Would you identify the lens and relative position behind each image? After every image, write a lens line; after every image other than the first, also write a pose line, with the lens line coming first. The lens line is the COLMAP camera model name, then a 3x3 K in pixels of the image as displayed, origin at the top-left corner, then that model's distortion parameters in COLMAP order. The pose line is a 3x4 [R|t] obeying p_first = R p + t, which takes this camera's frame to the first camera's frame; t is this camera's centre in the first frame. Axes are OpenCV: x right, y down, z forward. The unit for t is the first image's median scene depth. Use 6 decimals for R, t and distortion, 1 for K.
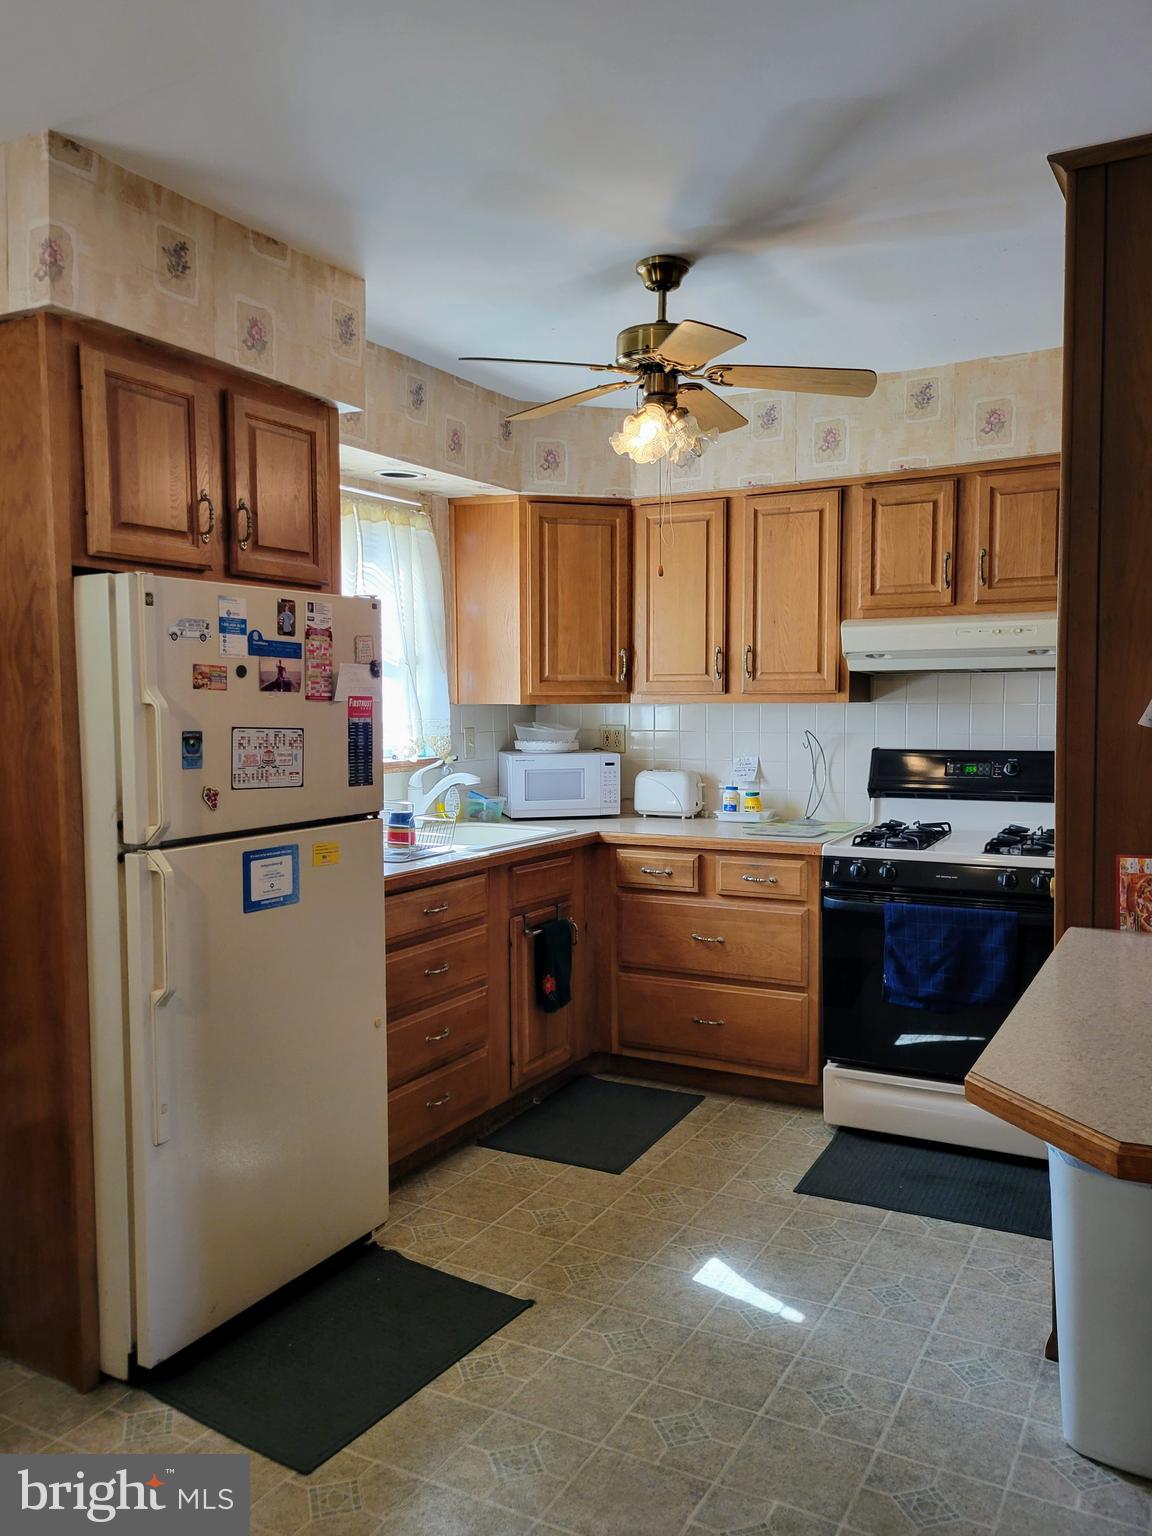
lens RADIAL K [[1173.1, 0, 575.7], [0, 1173.1, 763.5], [0, 0, 1]] dist [0.046466, -0.022257]
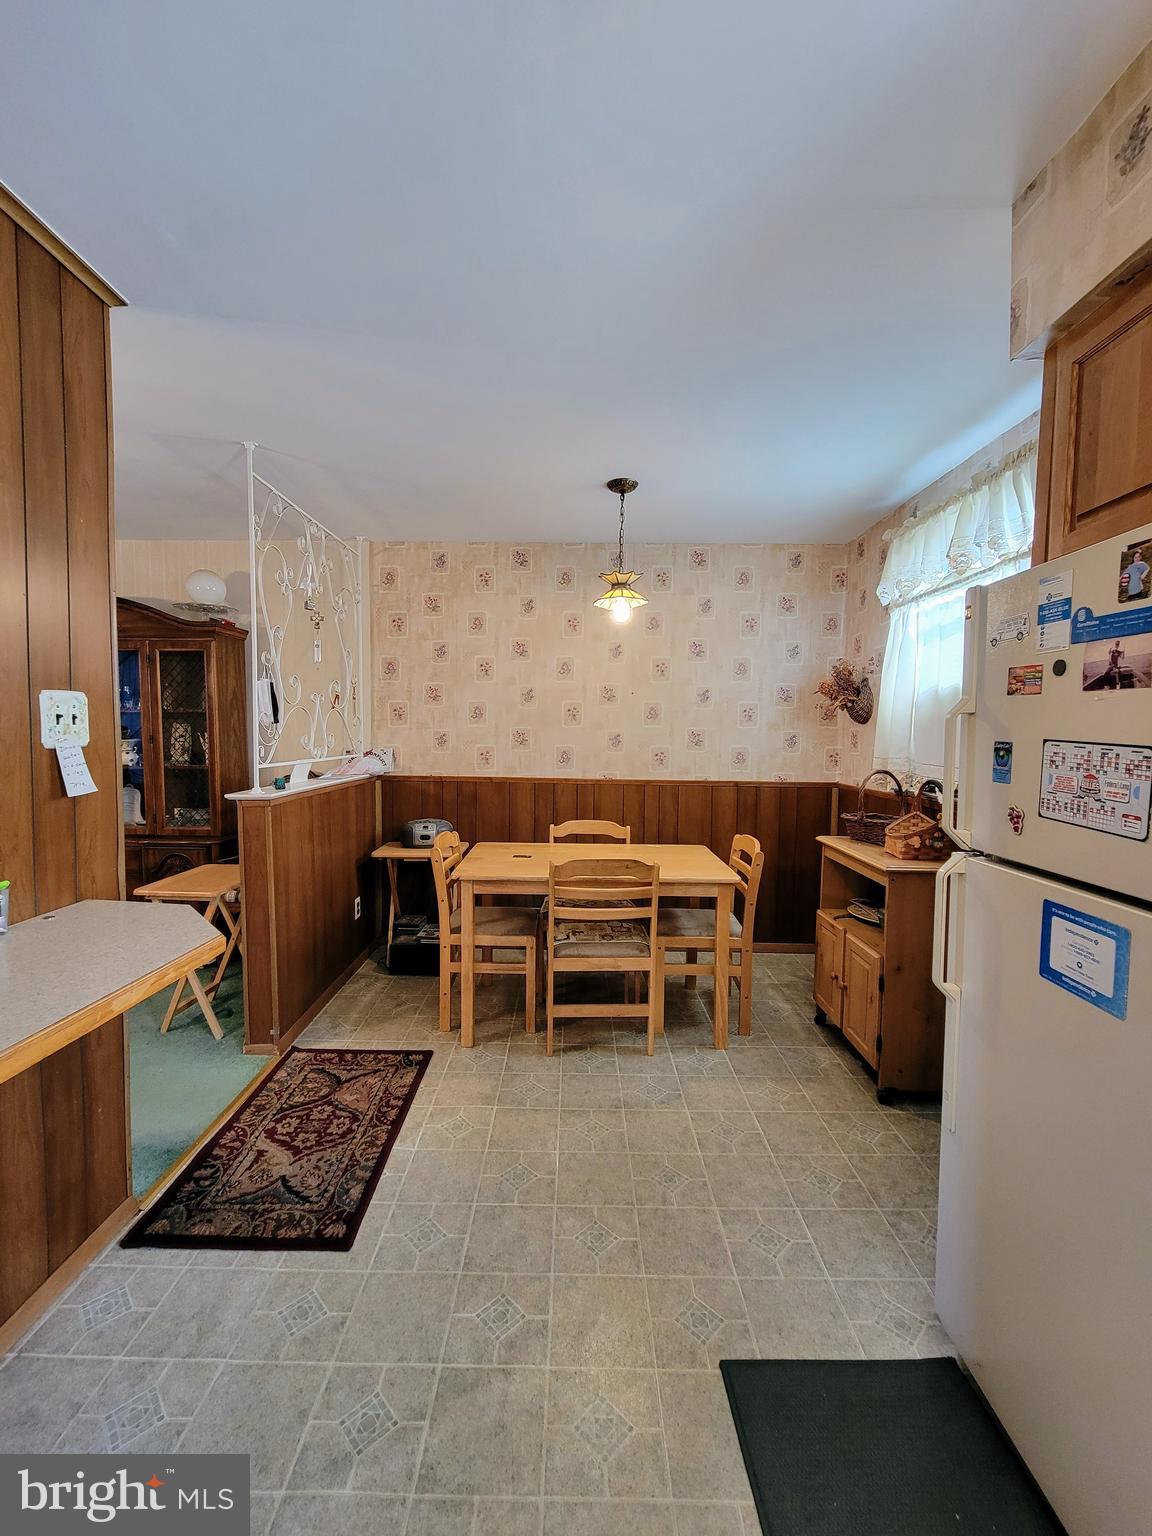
lens RADIAL K [[630.0, 0, 572.8], [0, 630.0, 768.7], [0, 0, 1]] dist [0.000821, 0.001247]
pose [[-0.876945, 0.026915, -0.479836, 0.194620], [-0.029248, 0.993591, 0.109186, -0.047916], [0.479700, 0.109784, -0.870538, 1.204239]]
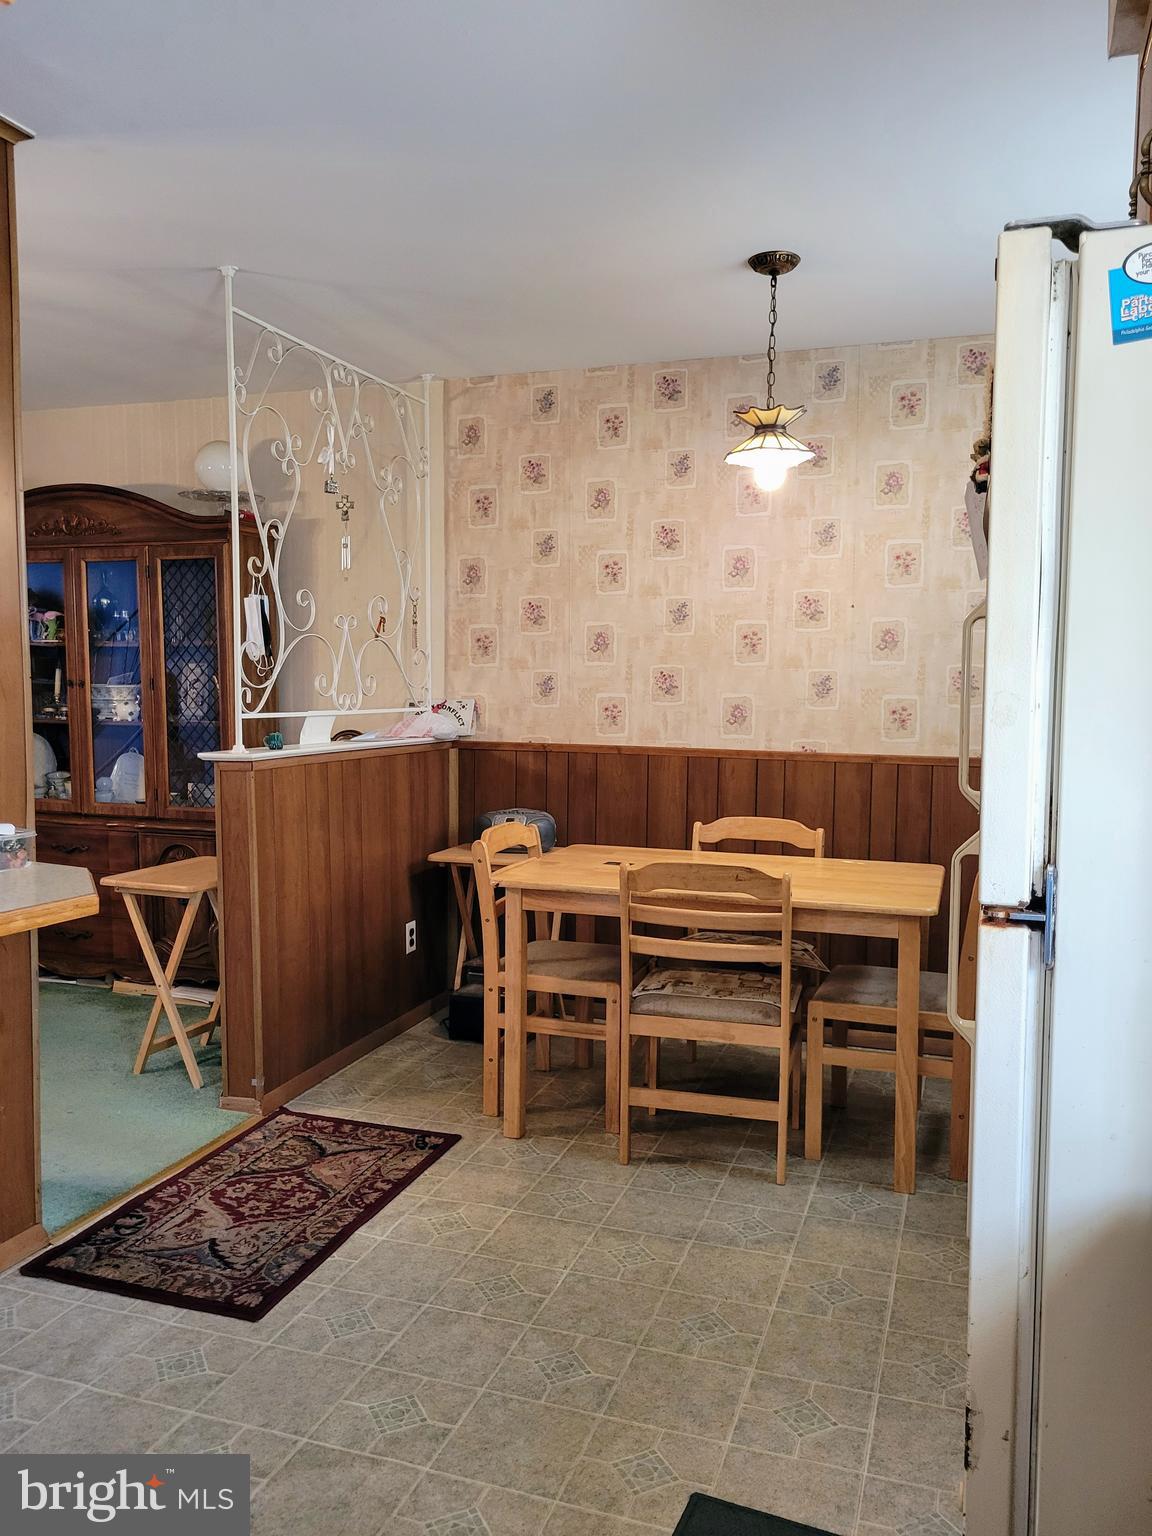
lens RADIAL K [[1173.1, 0, 599.6], [0, 1173.1, 782.7], [0, 0, 1]] dist [0.046466, -0.022257]
pose [[-0.982556, 0.013533, -0.185476, 0.073719], [-0.012070, 0.990605, 0.136221, -0.044015], [0.185577, 0.136083, -0.973161, 1.389808]]
